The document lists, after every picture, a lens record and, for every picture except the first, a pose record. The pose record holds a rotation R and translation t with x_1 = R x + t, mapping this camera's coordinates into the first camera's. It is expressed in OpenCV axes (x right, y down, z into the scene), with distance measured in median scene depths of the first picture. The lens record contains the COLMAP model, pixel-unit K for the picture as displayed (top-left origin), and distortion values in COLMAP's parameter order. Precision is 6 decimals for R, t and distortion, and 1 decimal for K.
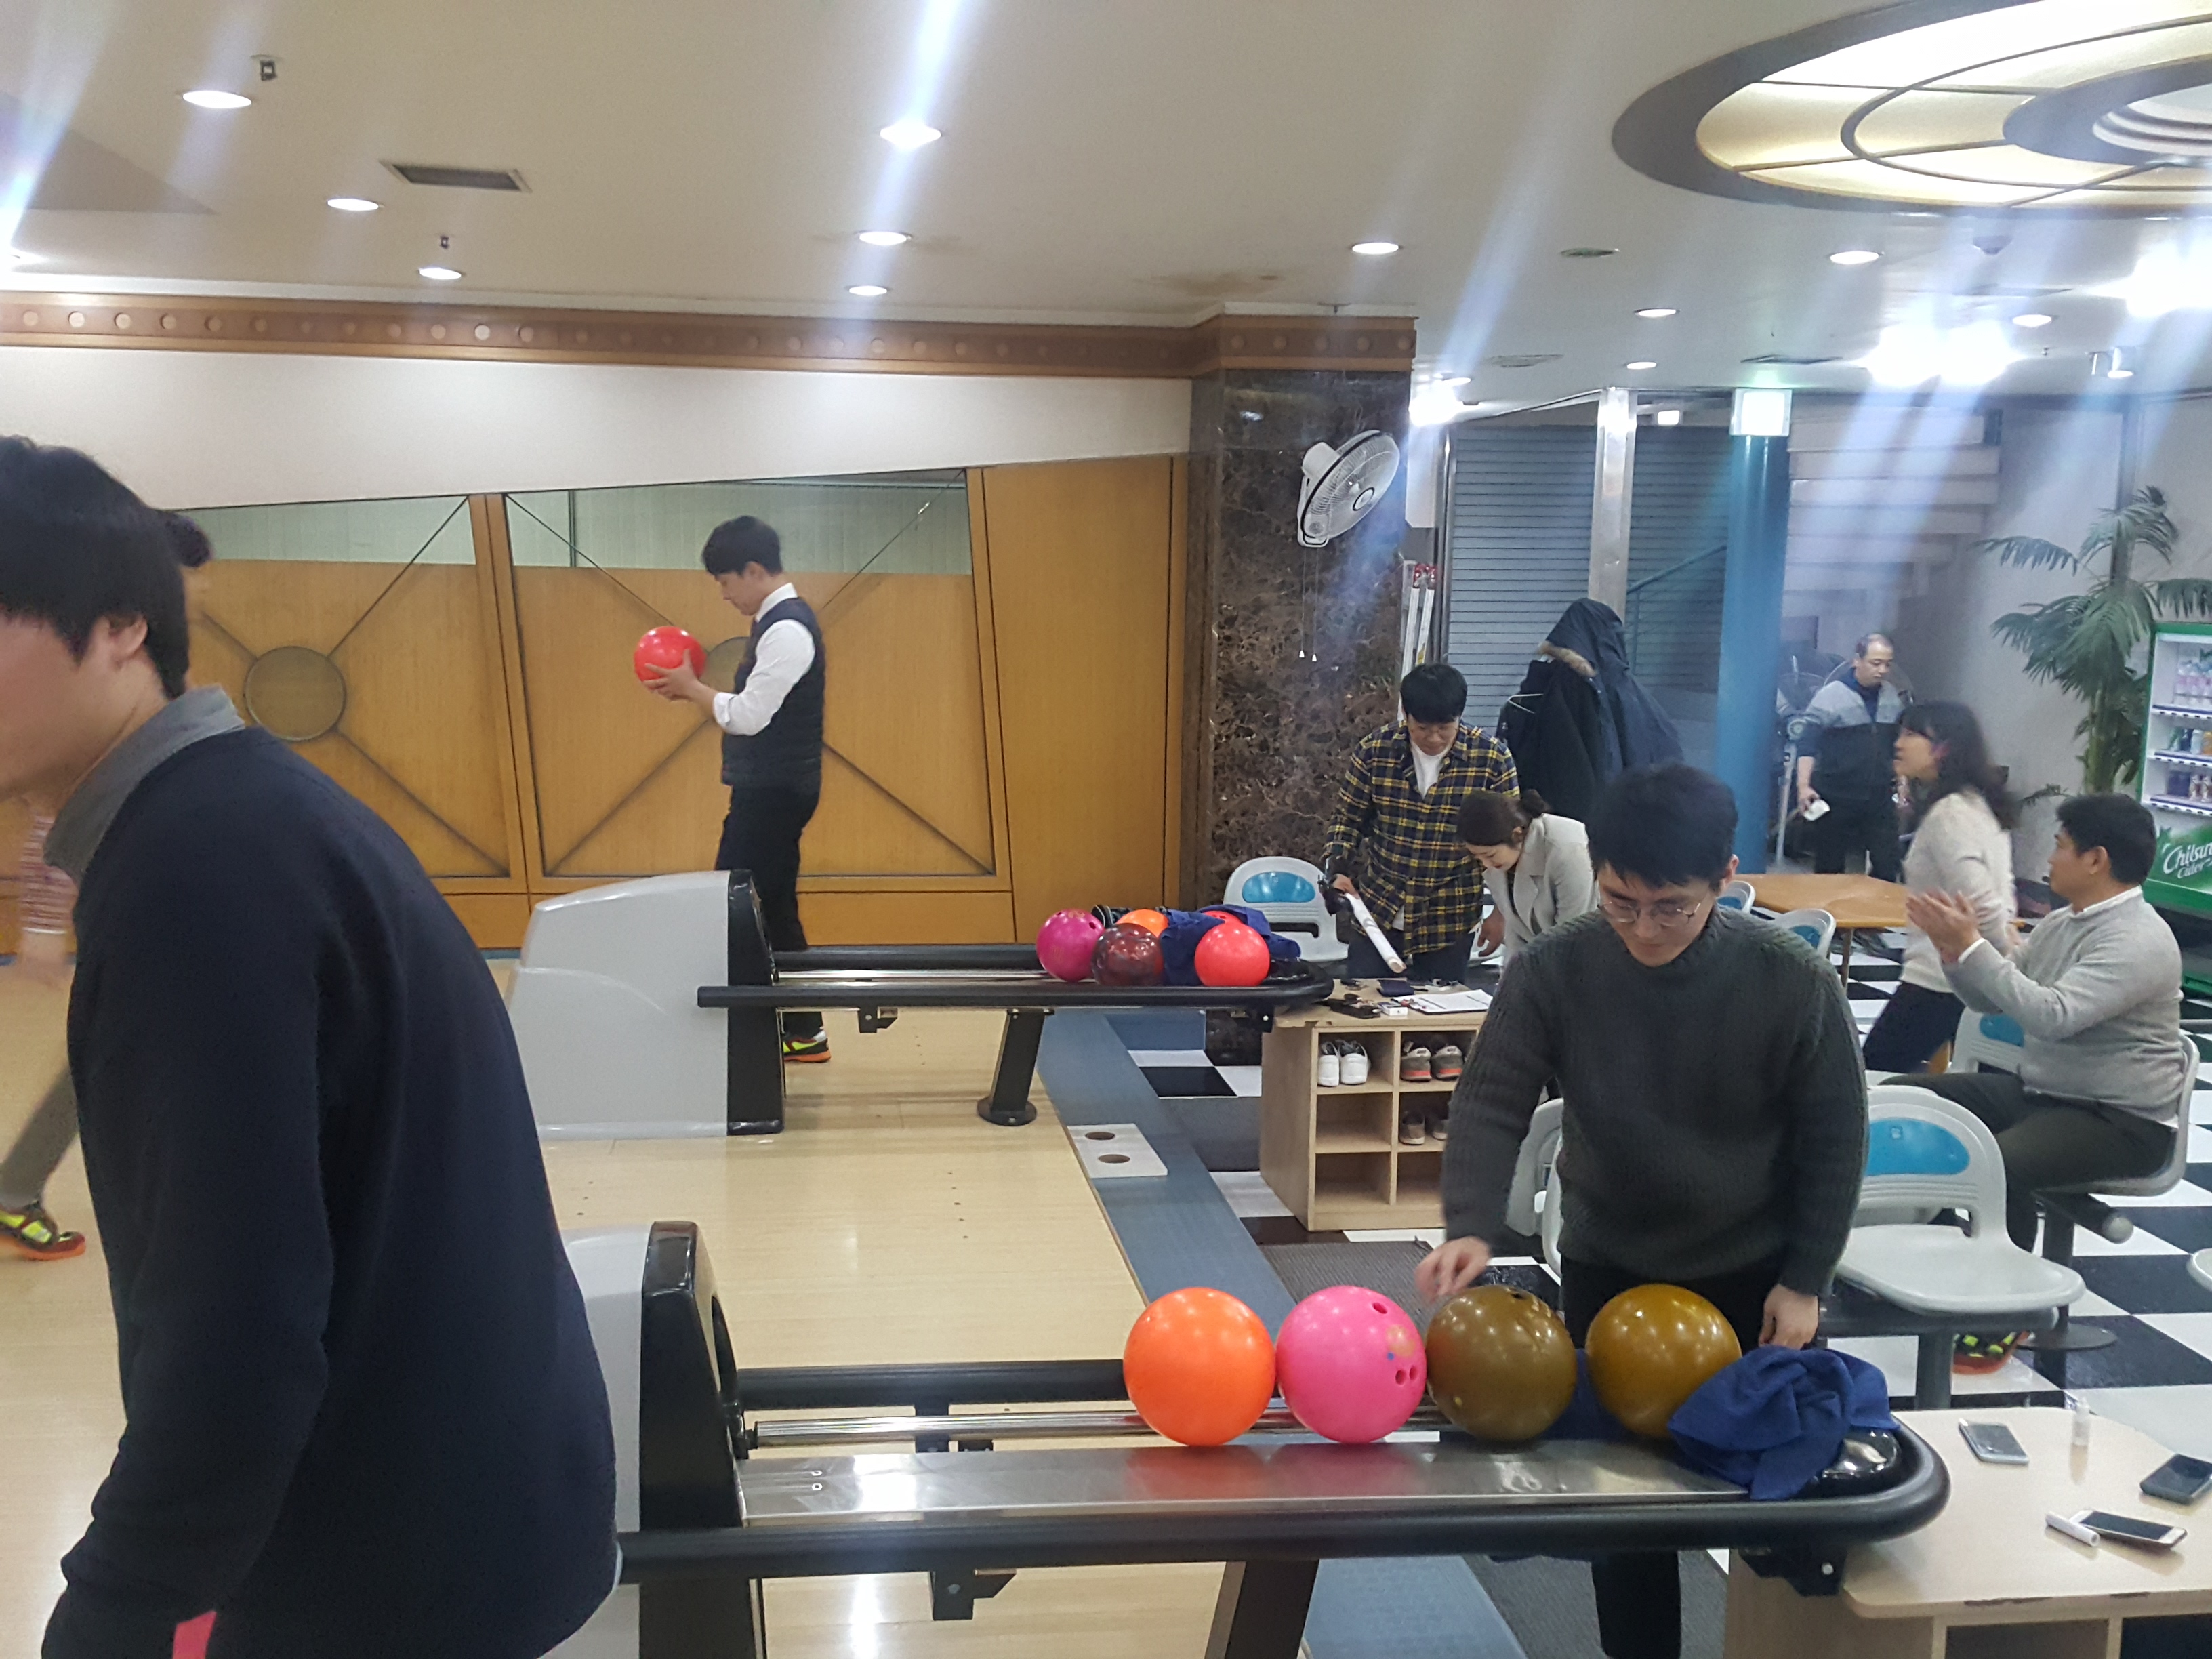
lens RADIAL K [[2185.5, 0, 1111.4], [0, 2185.5, 921.7], [0, 0, 1]] dist [0.165650, -0.259950]
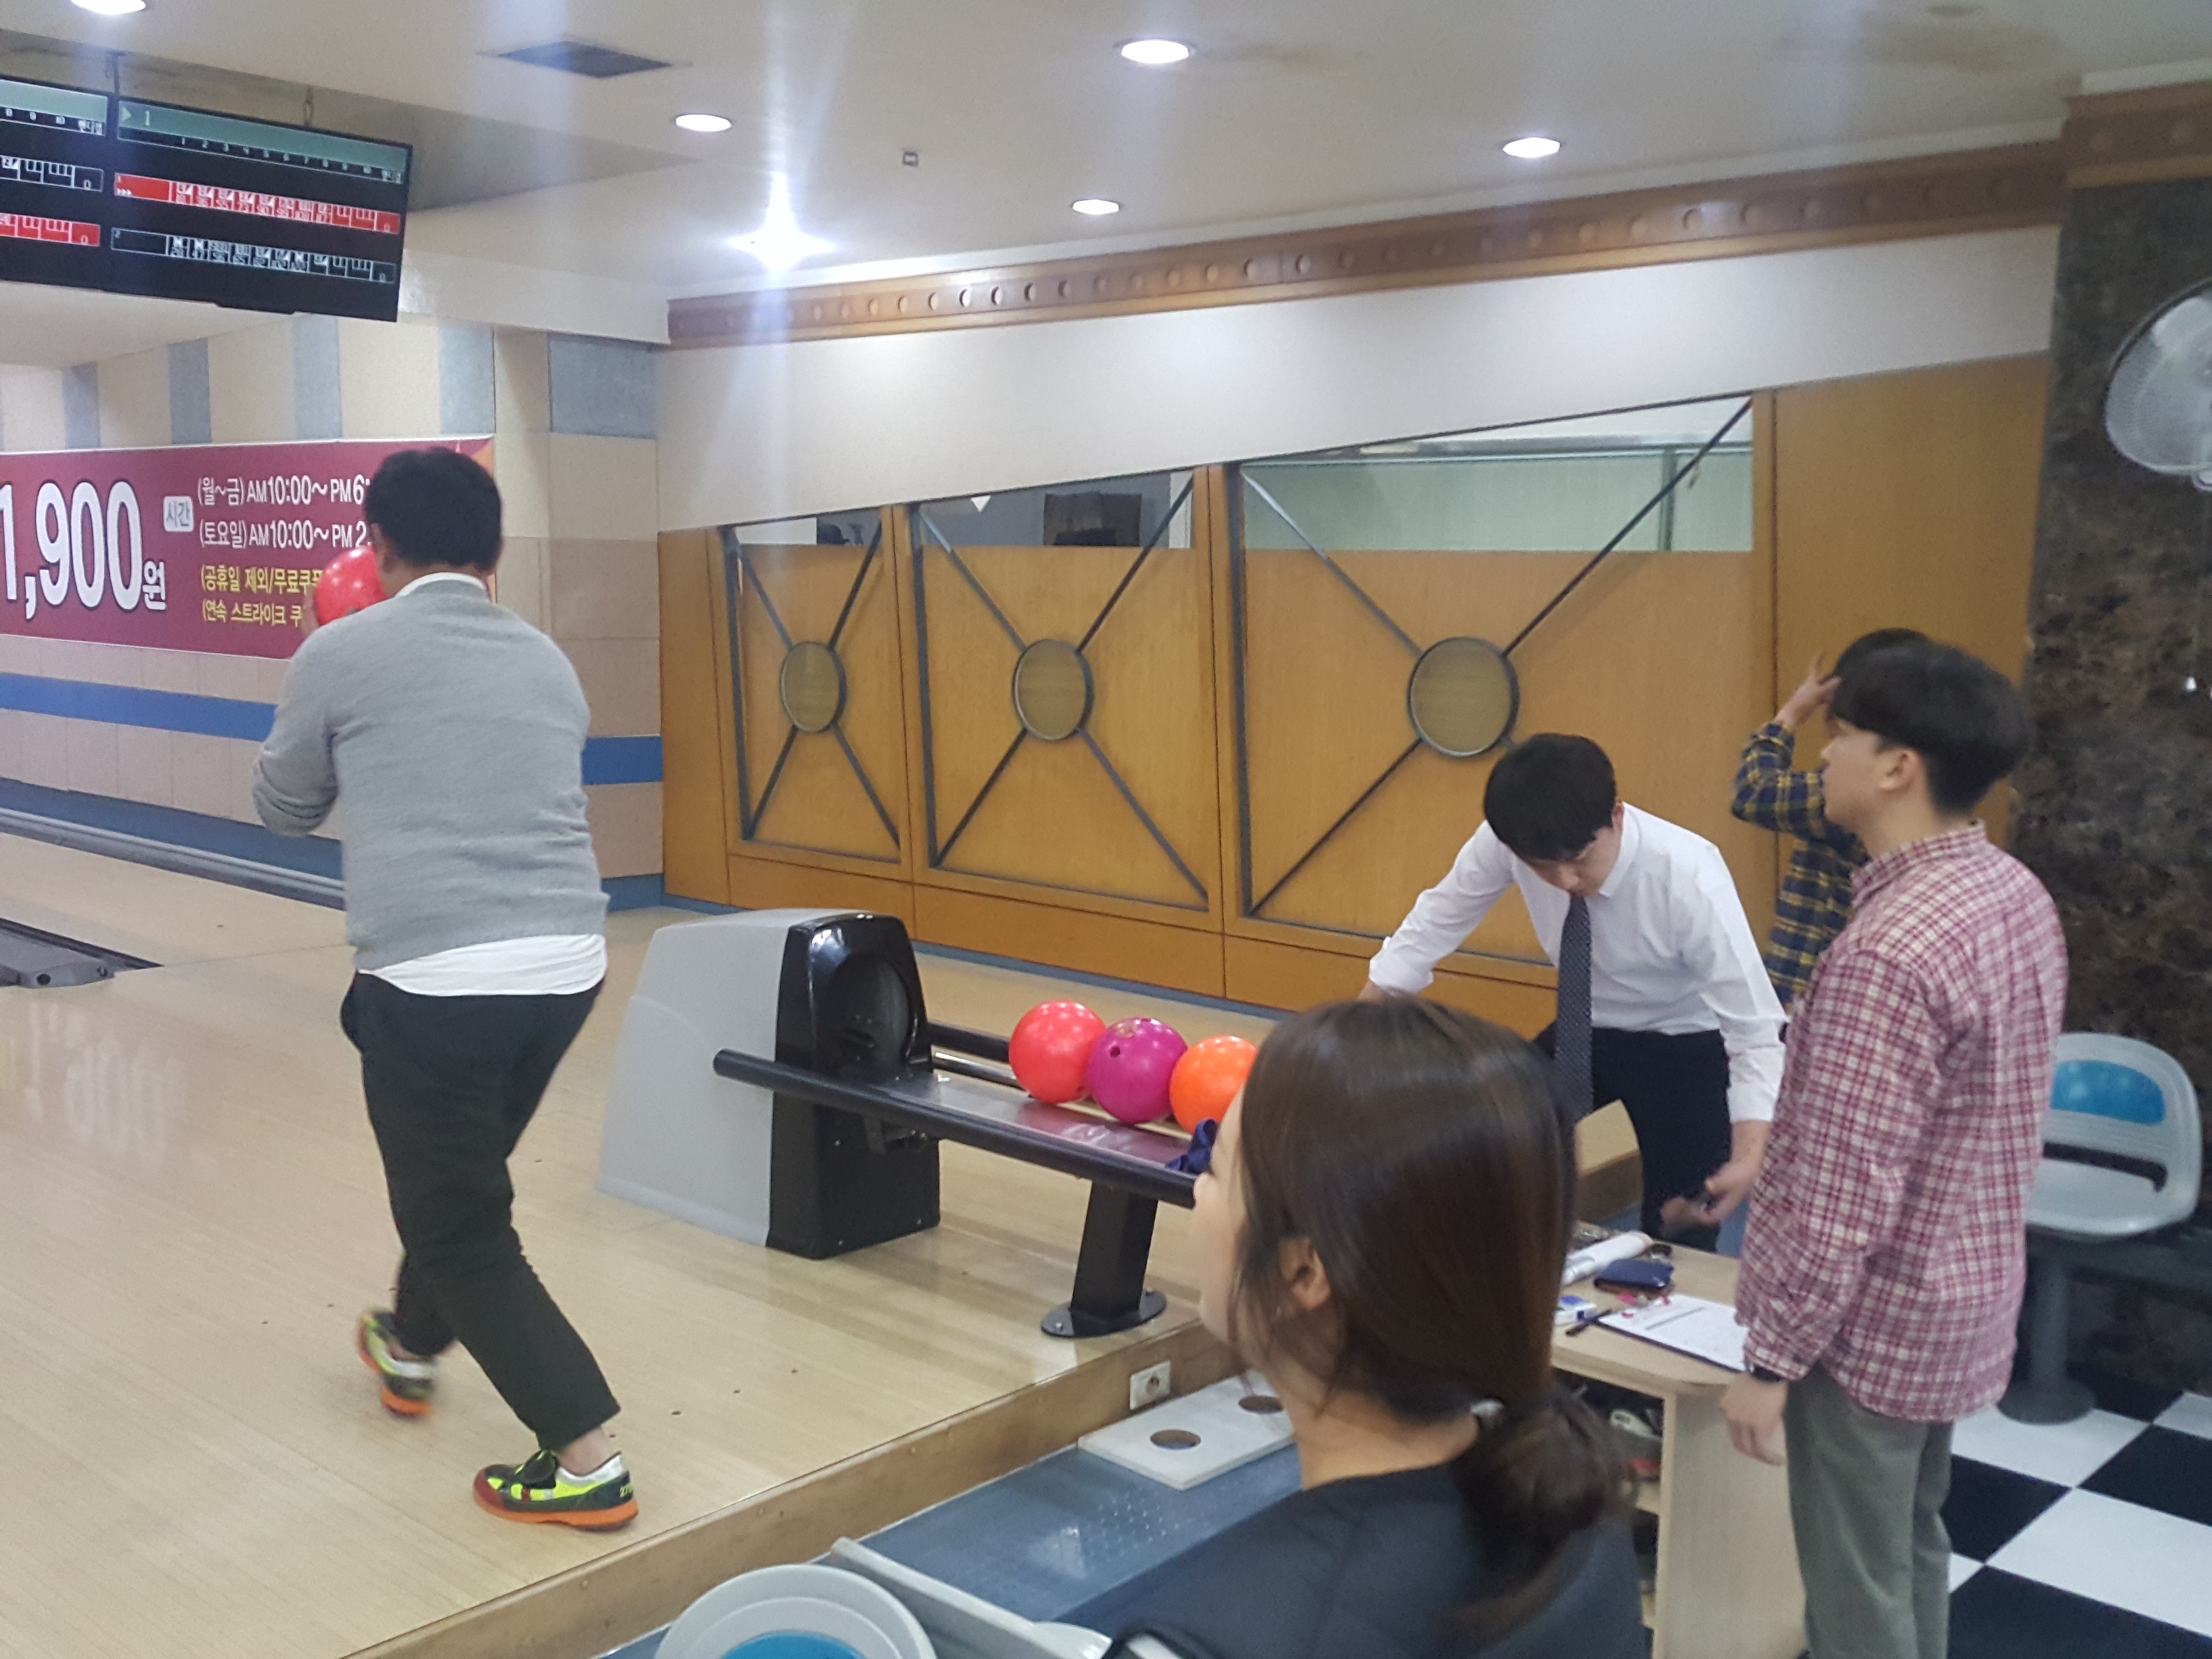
lens RADIAL K [[2185.5, 0, 1111.4], [0, 2185.5, 921.7], [0, 0, 1]] dist [0.165650, -0.259950]
pose [[0.630103, 0.123305, -0.766659, 0.358527], [-0.137260, 0.989451, 0.046327, -0.051340], [0.764284, 0.076041, 0.640381, 0.432849]]
